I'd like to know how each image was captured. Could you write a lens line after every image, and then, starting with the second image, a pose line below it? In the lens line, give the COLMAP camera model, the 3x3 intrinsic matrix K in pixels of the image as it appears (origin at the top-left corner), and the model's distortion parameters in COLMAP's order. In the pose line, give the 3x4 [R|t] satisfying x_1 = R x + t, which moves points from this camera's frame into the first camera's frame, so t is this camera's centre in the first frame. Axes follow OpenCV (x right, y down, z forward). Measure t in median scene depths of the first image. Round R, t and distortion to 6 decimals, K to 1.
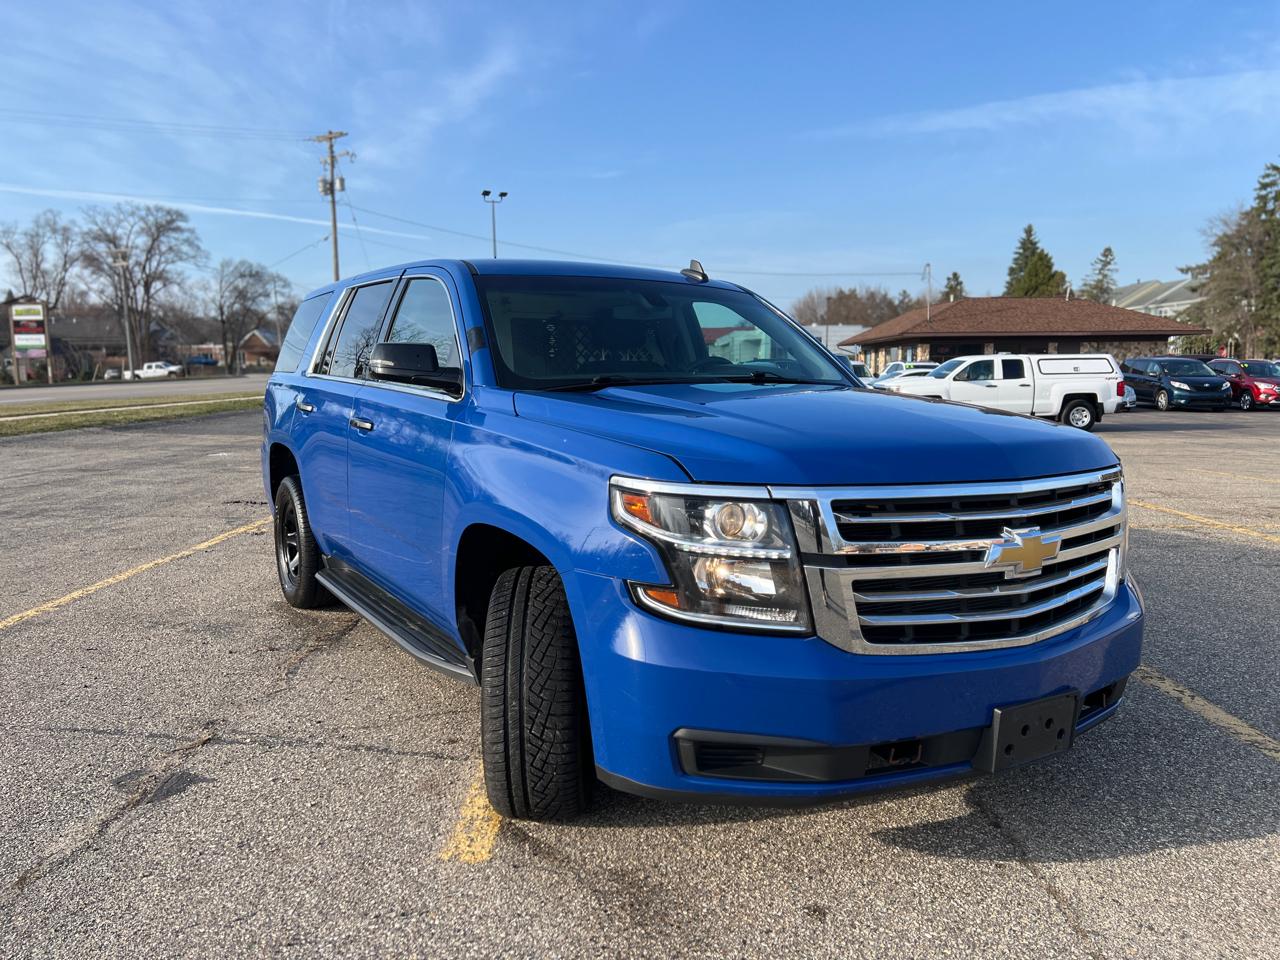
lens RADIAL K [[1010.8, 0, 647.2], [0, 1010.8, 483.4], [0, 0, 1]] dist [0.021610, -0.004895]
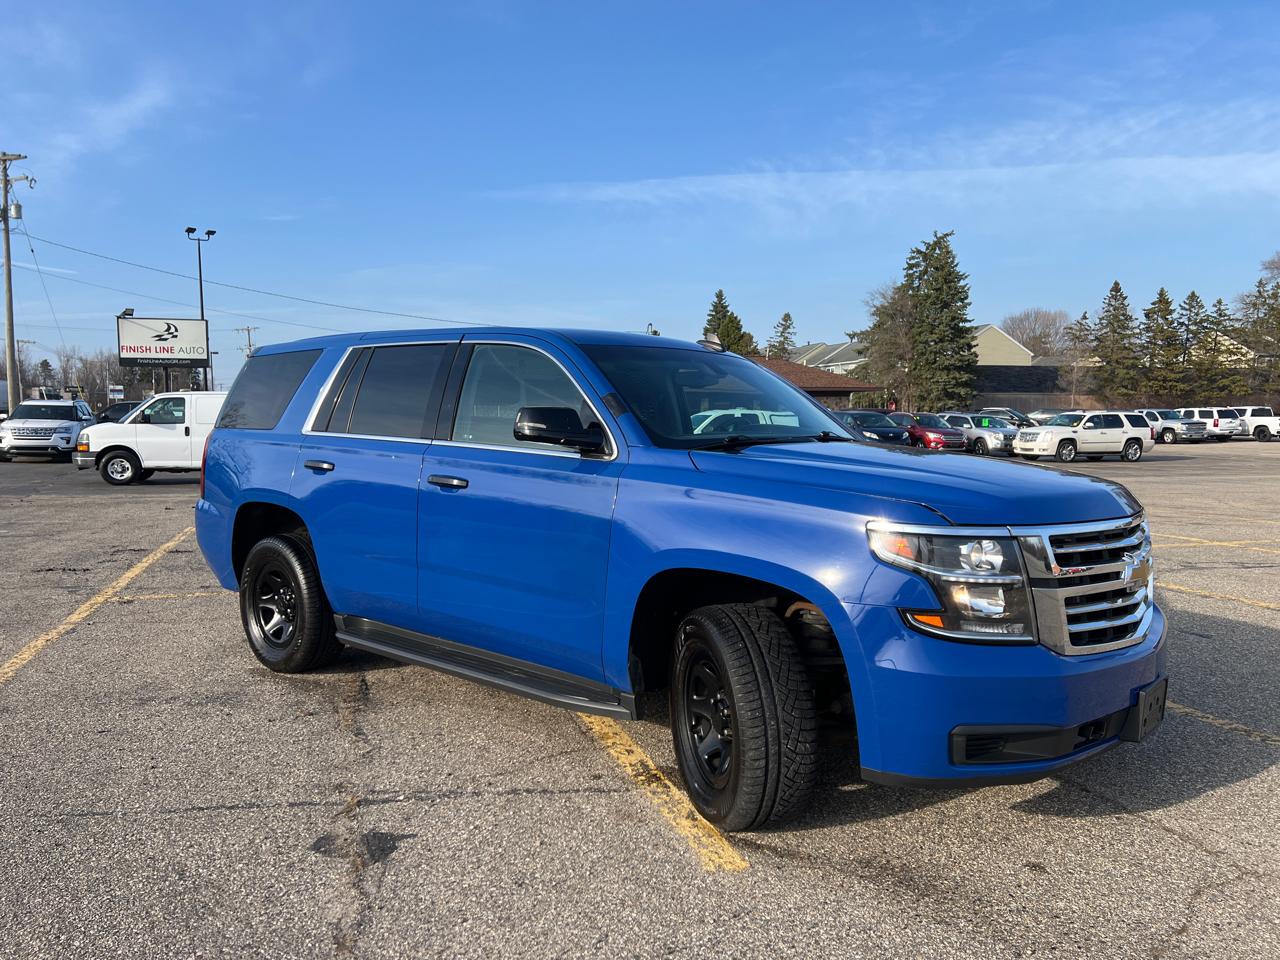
lens RADIAL K [[1008.4, 0, 630.6], [0, 1008.4, 478.8], [0, 0, 1]] dist [0.047244, -0.064067]
pose [[0.953589, -0.017591, 0.300596, -0.475532], [0.033548, 0.998284, -0.048005, -0.007396], [-0.299235, 0.055862, 0.952543, -0.047018]]
